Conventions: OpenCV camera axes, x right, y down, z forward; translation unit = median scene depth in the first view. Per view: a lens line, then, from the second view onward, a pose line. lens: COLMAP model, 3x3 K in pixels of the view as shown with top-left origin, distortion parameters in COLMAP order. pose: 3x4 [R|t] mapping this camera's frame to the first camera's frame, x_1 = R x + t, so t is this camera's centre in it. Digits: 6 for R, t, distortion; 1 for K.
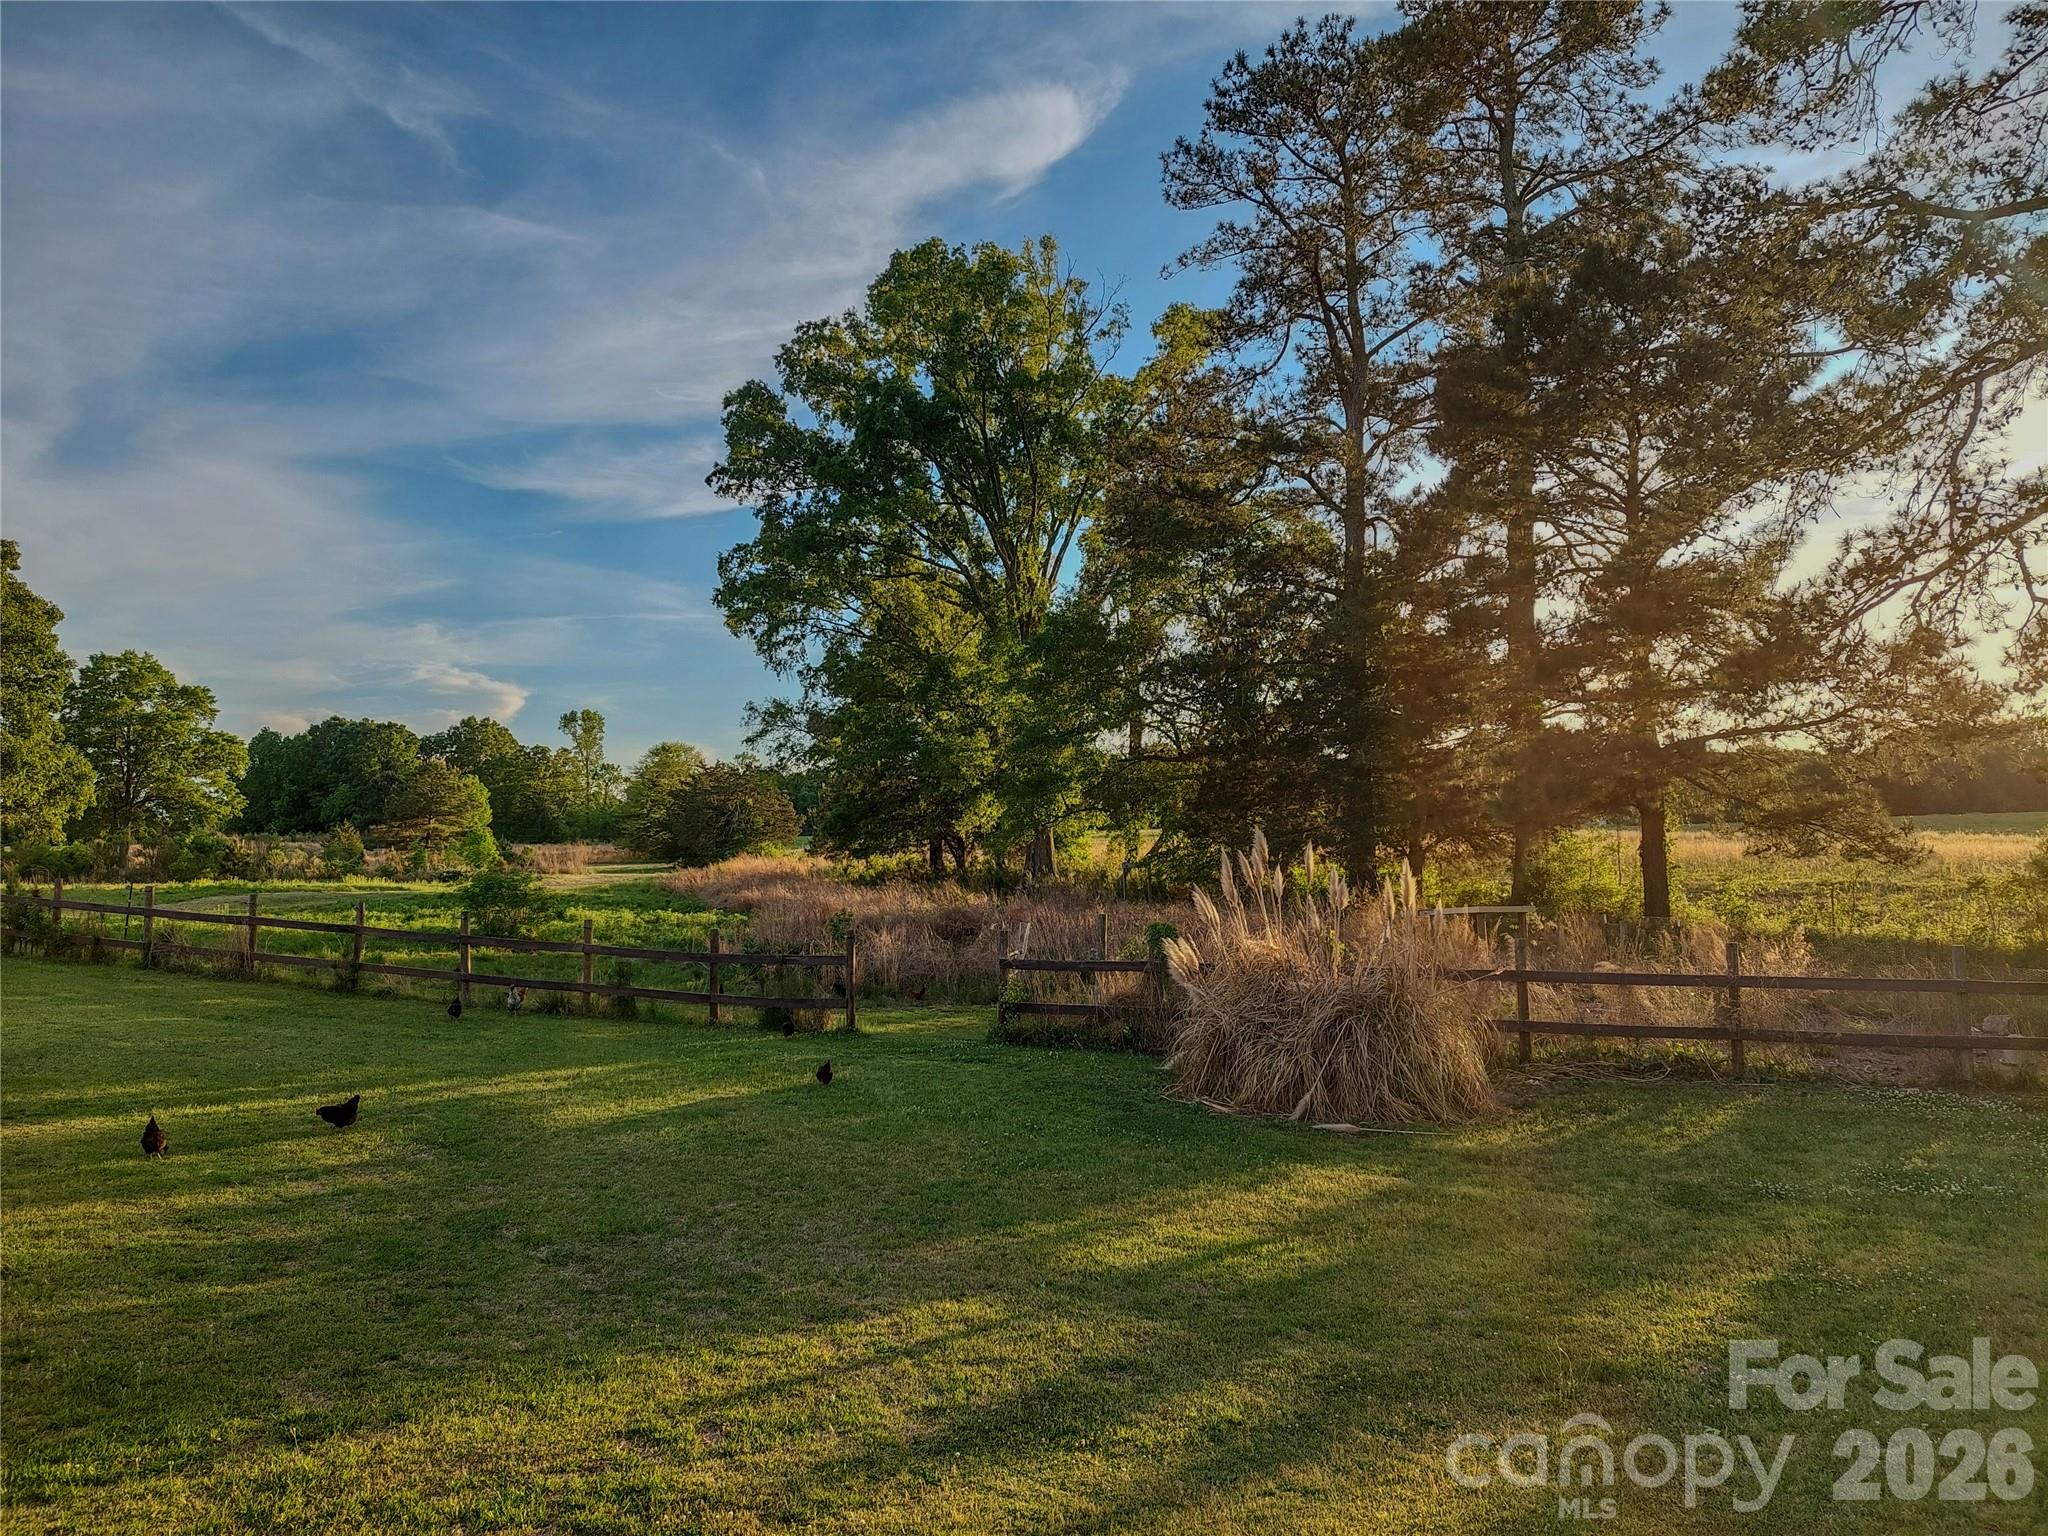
lens RADIAL K [[1407.0, 0, 1024.0], [0, 1407.0, 768.0], [0, 0, 1]] dist [0.007305, -0.032799]
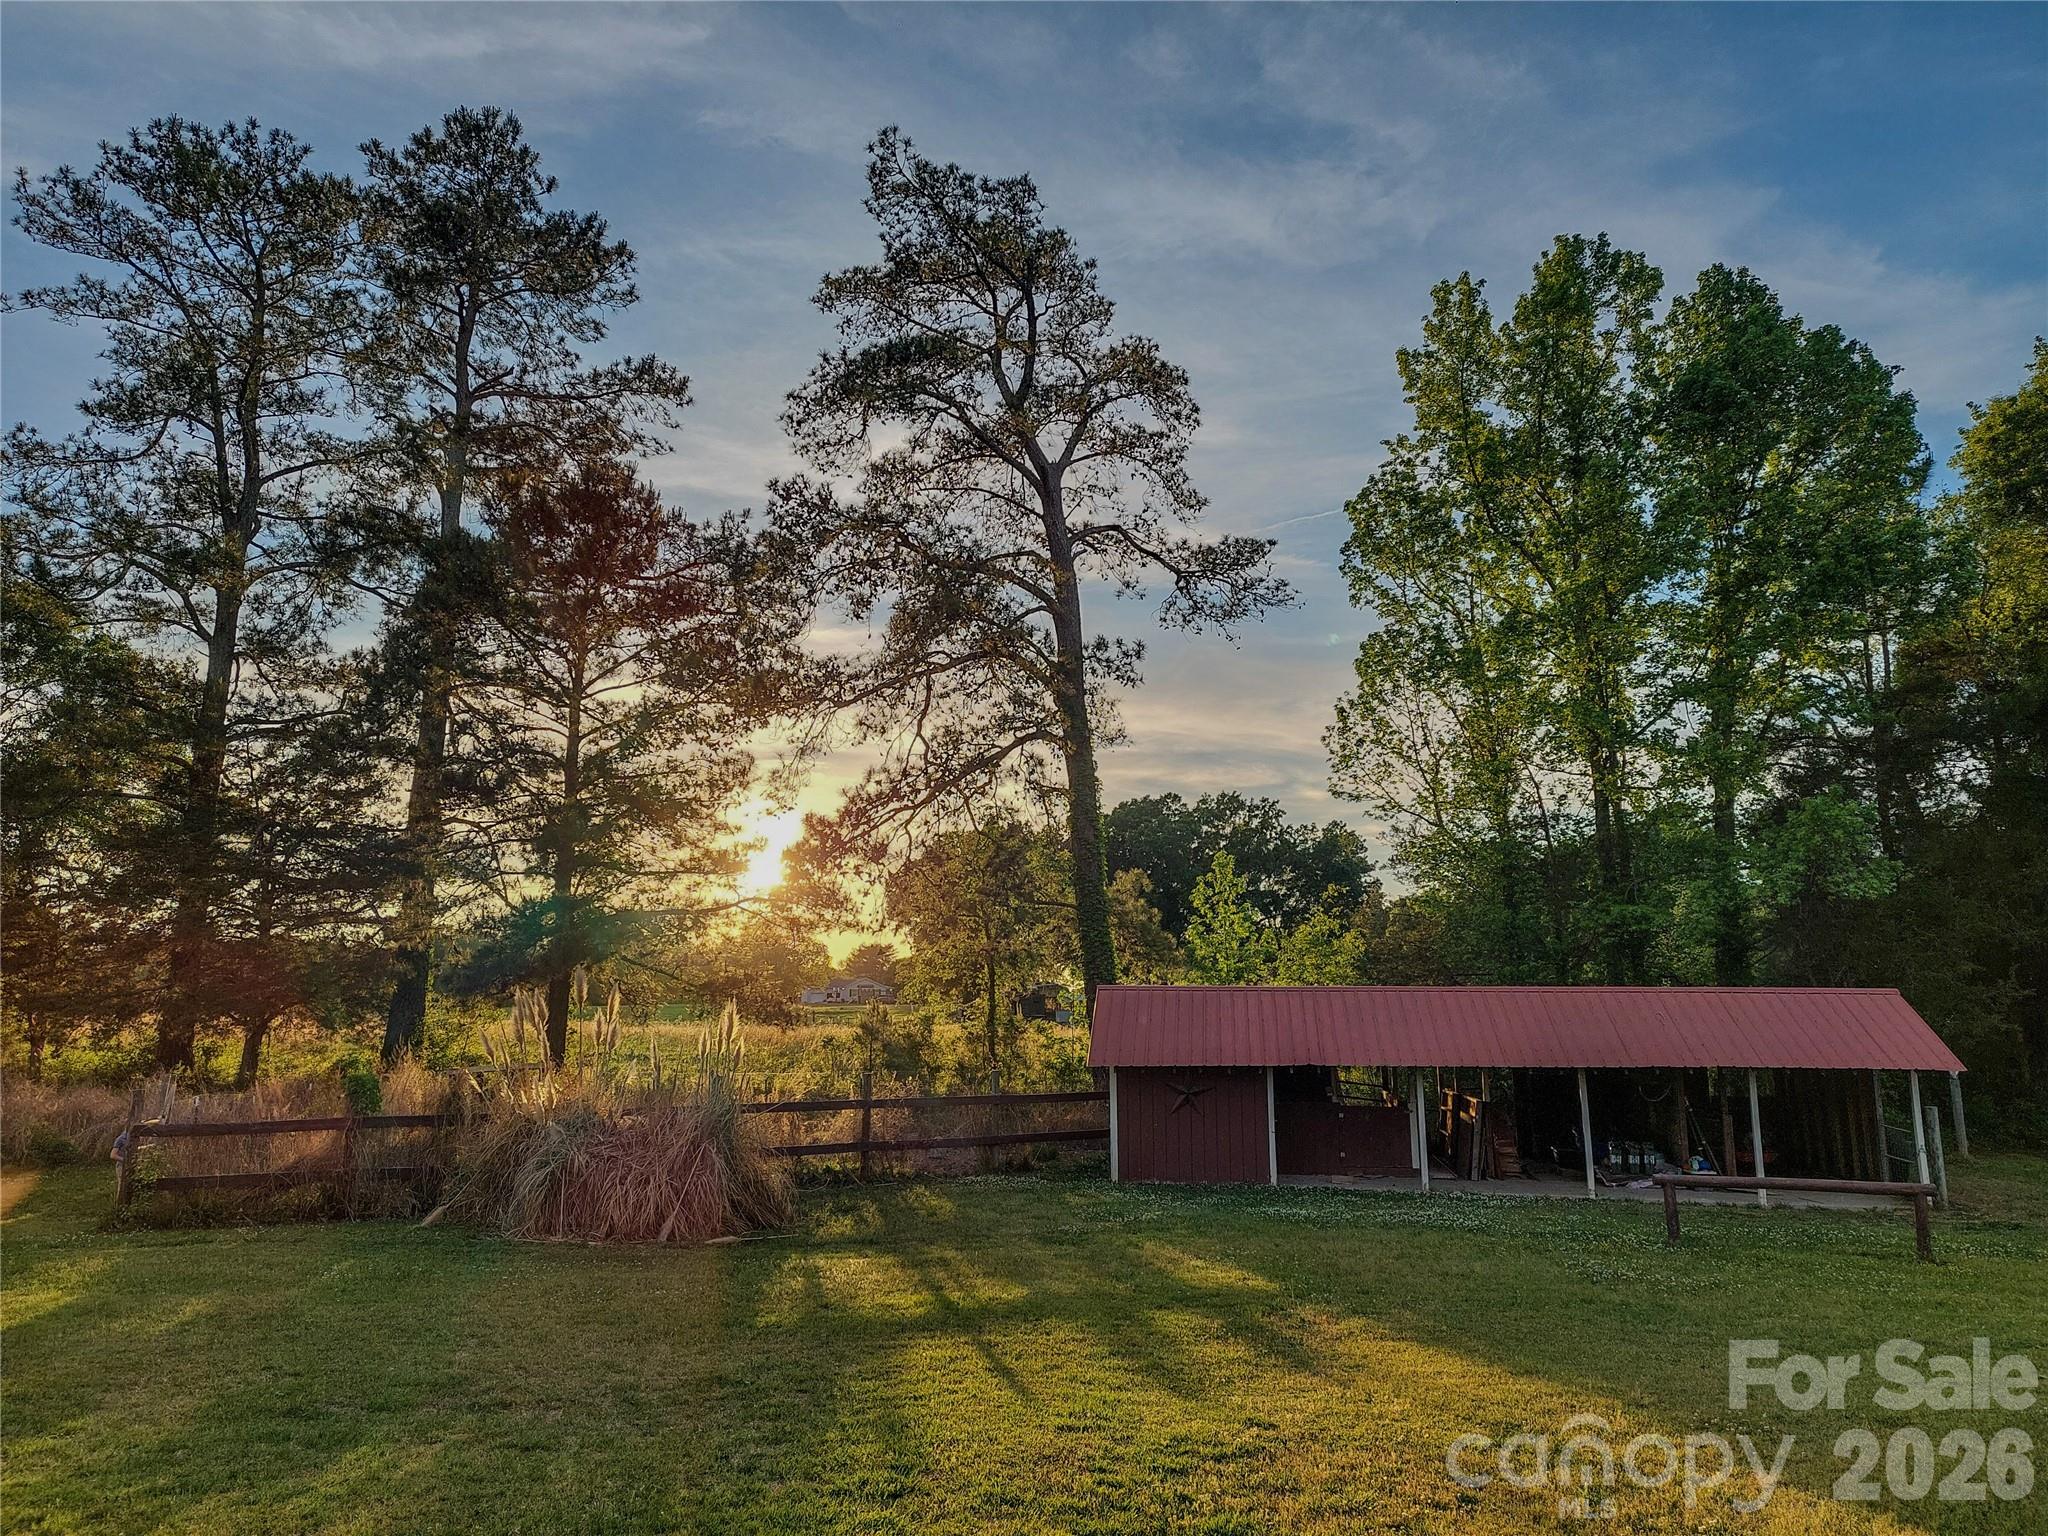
lens RADIAL K [[1407.0, 0, 1024.0], [0, 1407.0, 768.0], [0, 0, 1]] dist [0.007305, -0.032799]
pose [[0.569270, 0.154167, 0.807567, -0.228271], [-0.050862, 0.986984, -0.152565, 0.017166], [-0.820576, 0.045776, 0.569701, 0.063287]]
